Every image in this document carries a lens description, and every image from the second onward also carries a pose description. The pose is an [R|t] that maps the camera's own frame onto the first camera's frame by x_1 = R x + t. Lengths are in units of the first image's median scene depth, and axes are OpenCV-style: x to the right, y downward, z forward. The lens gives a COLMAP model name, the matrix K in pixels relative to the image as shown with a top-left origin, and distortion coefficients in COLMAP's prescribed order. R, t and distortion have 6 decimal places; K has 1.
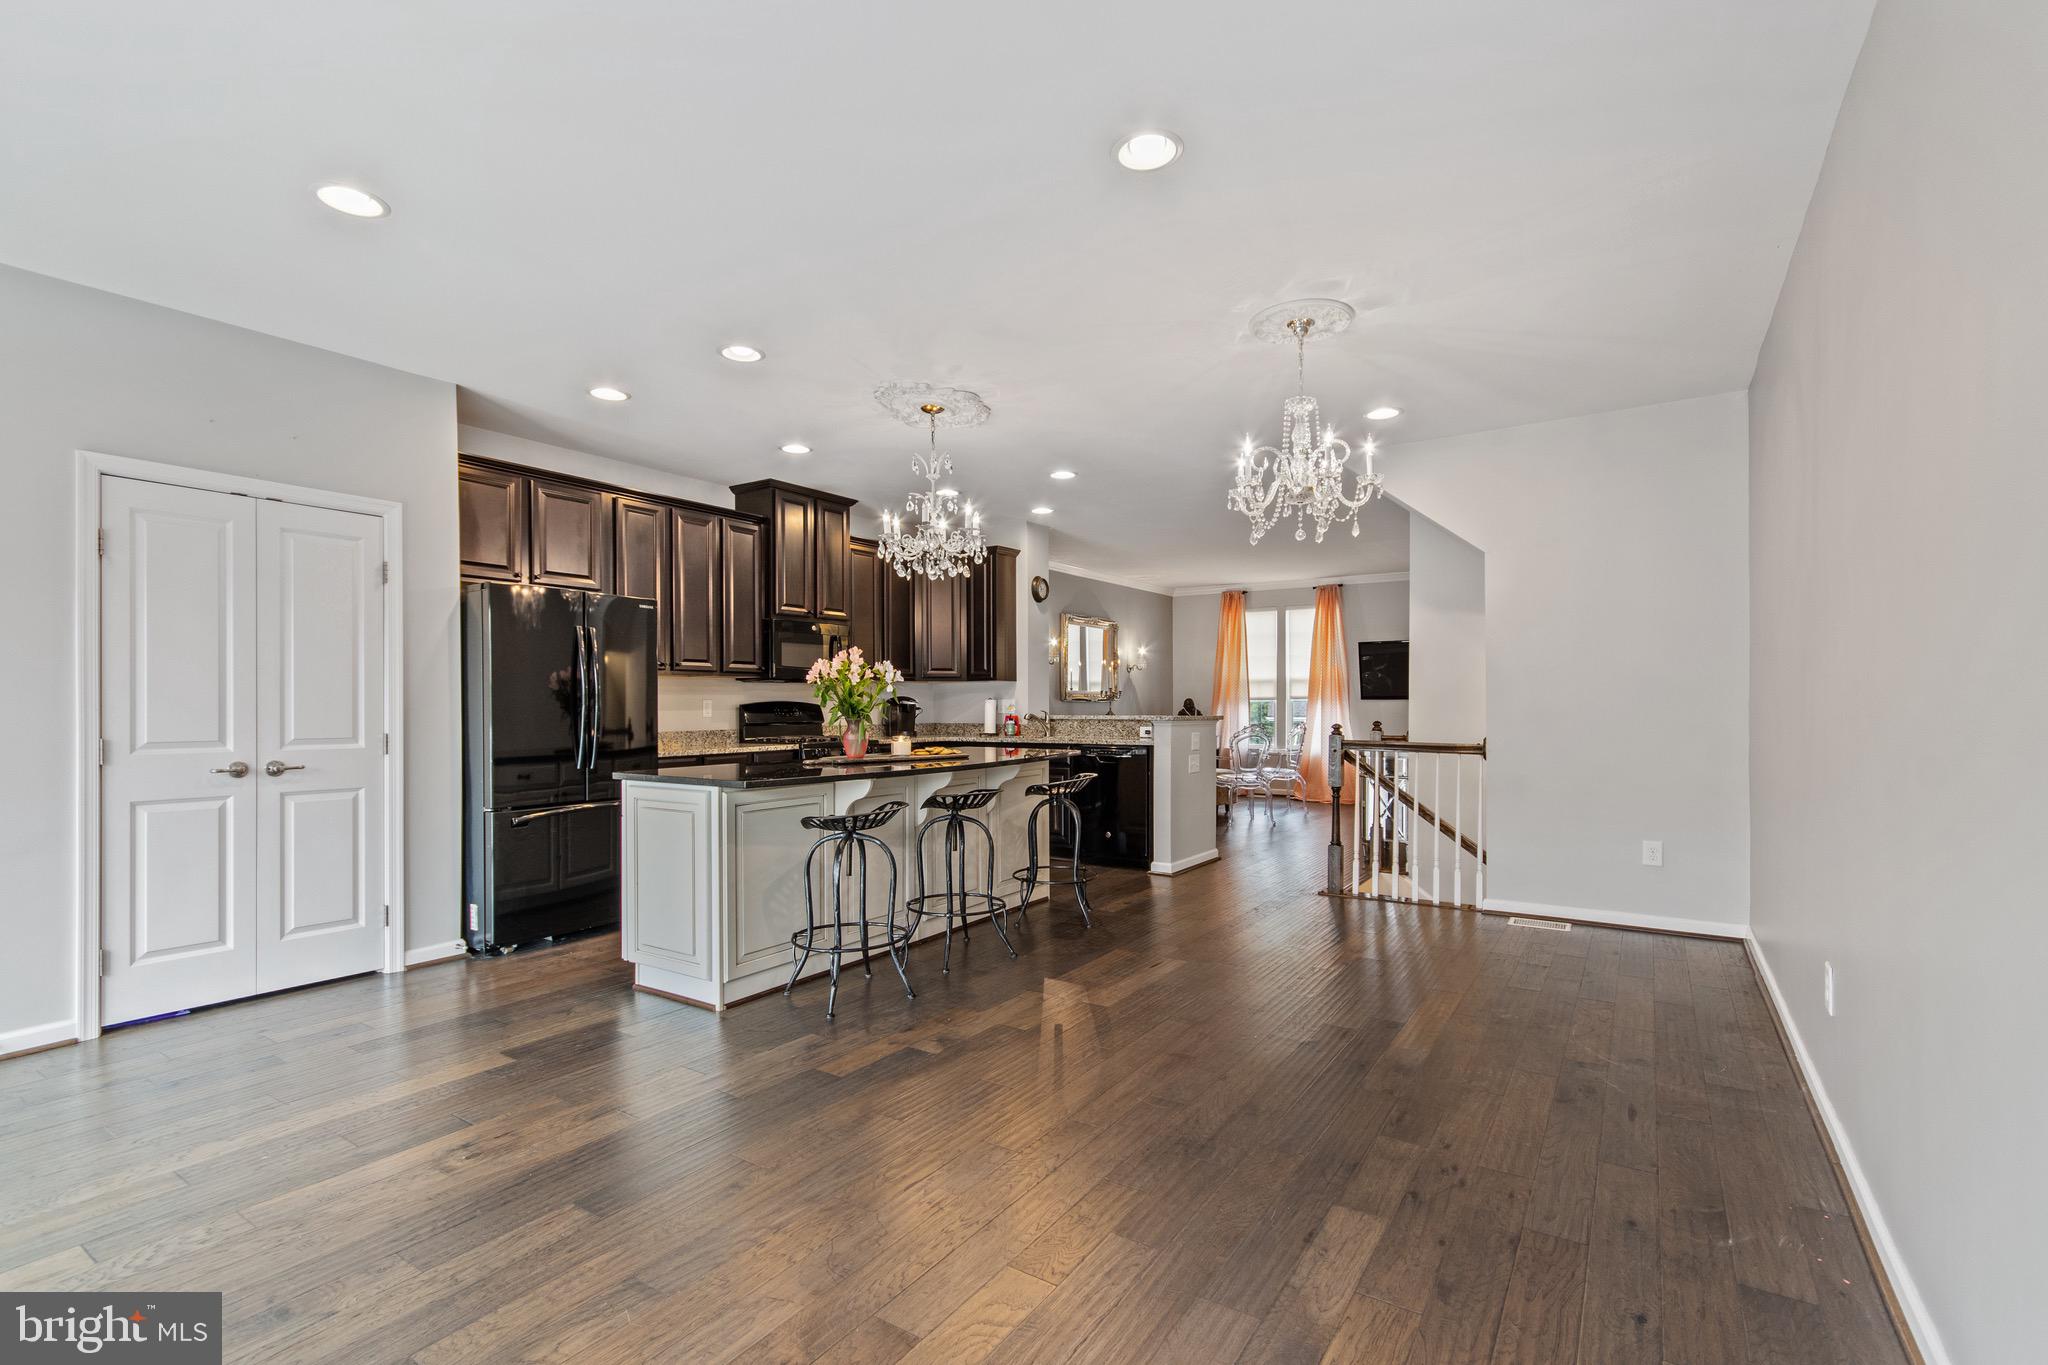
lens RADIAL K [[887.8, 0, 1008.9], [0, 887.8, 704.2], [0, 0, 1]] dist [0.004331, 0.000870]
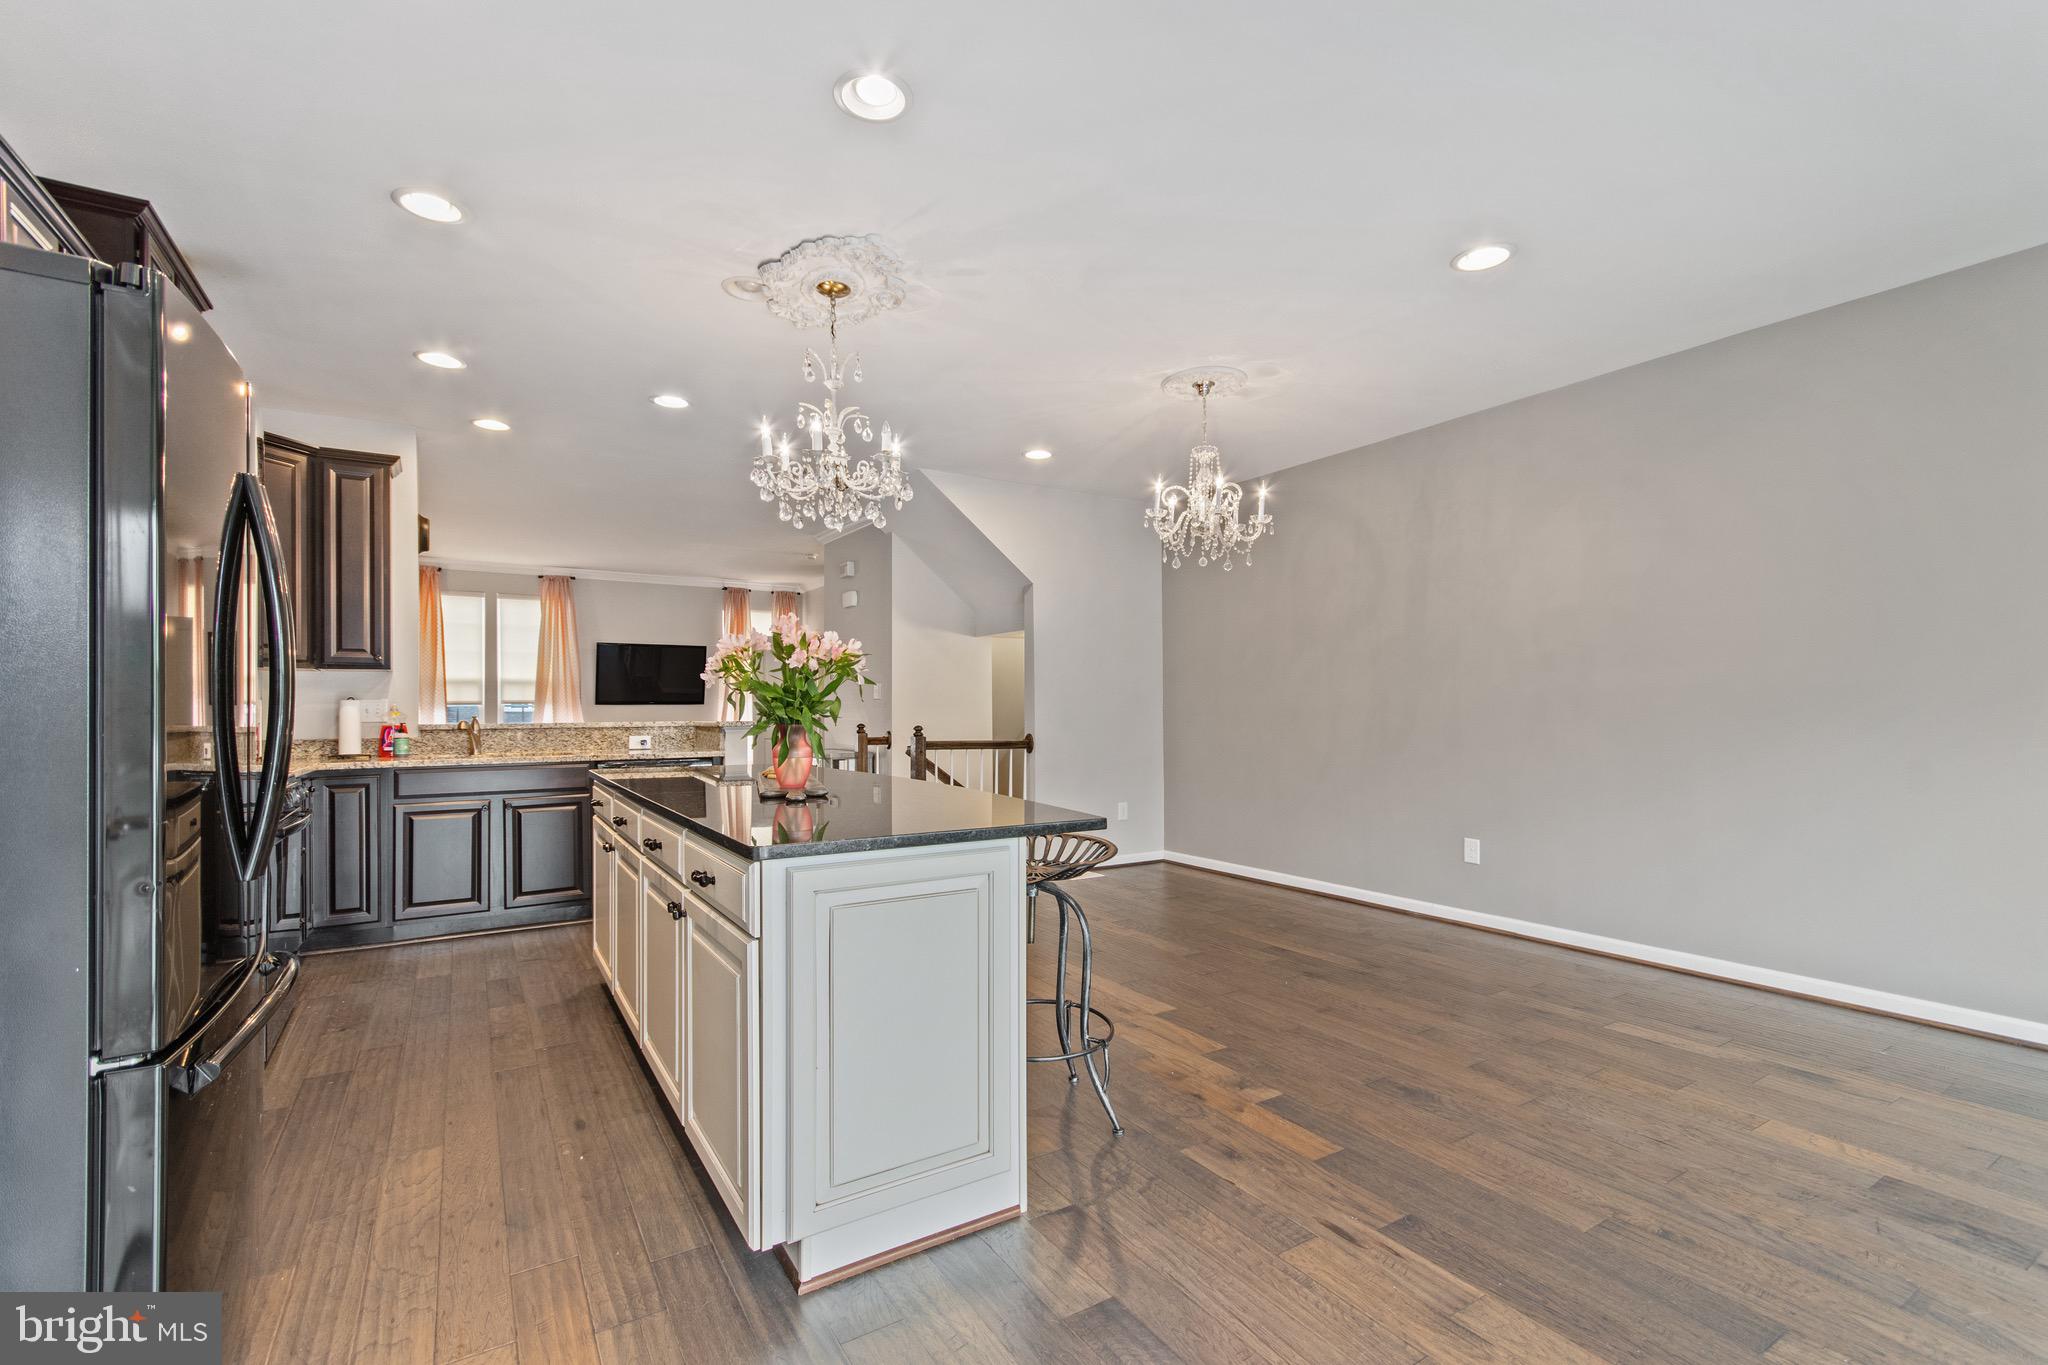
lens RADIAL K [[887.8, 0, 1010.9], [0, 887.8, 696.2], [0, 0, 1]] dist [0.004331, 0.000870]
pose [[0.427933, 0.014549, 0.903694, -0.533024], [0.002171, 0.999851, -0.017125, 0.005458], [-0.903808, 0.009290, 0.427837, 0.456331]]
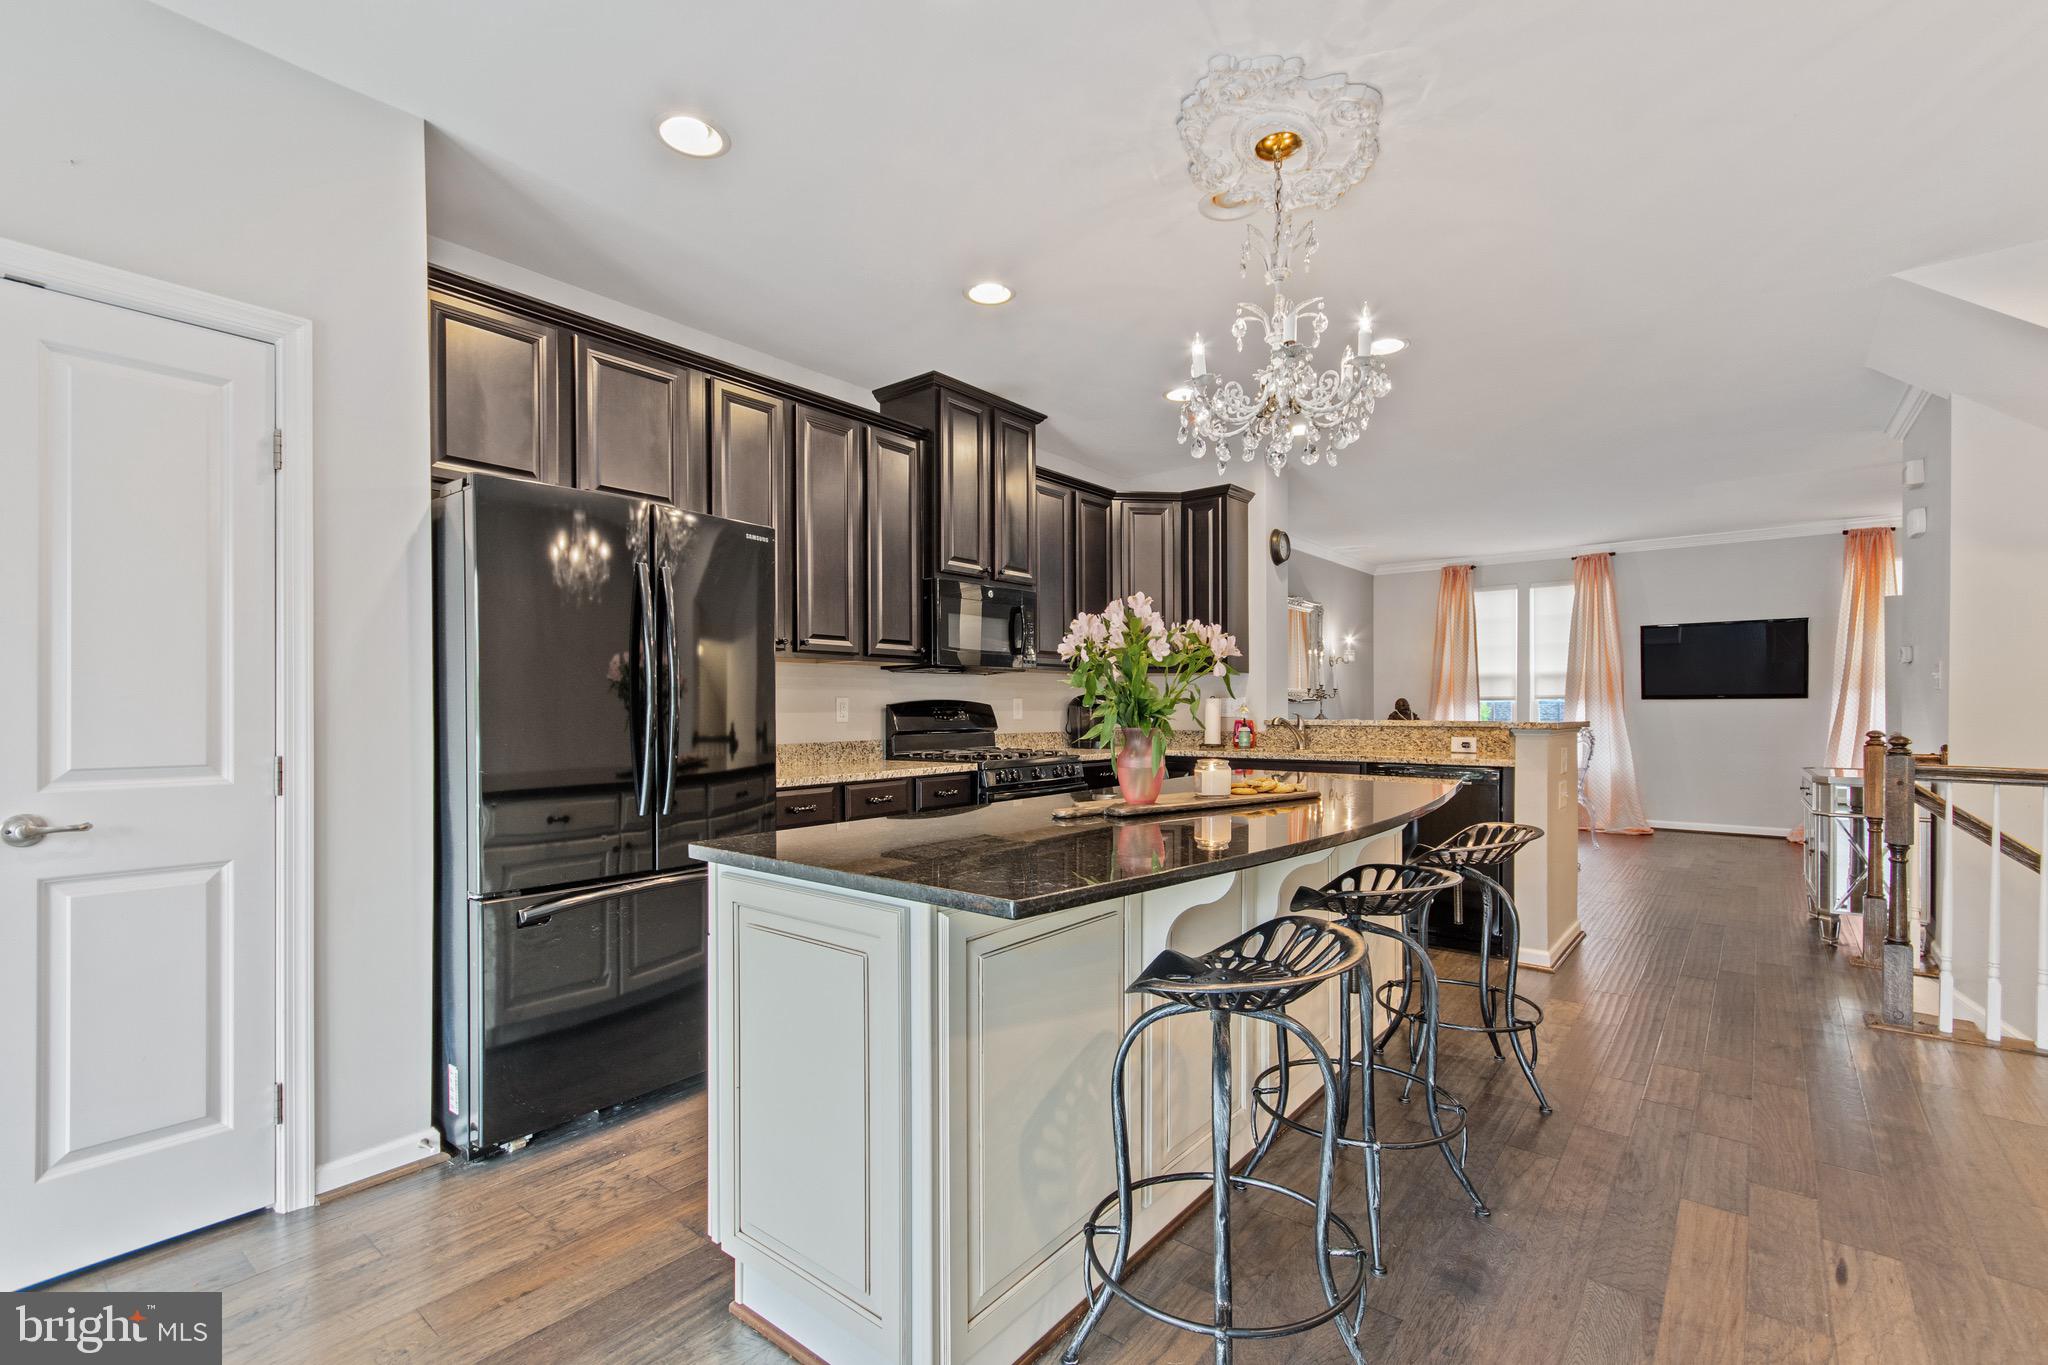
lens RADIAL K [[887.8, 0, 1026.5], [0, 887.8, 709.2], [0, 0, 1]] dist [0.004331, 0.000870]
pose [[0.995874, 0.001067, -0.090745, -0.149565], [-0.000778, 0.999995, 0.003223, 0.002324], [0.090748, -0.003139, 0.995869, 0.363395]]
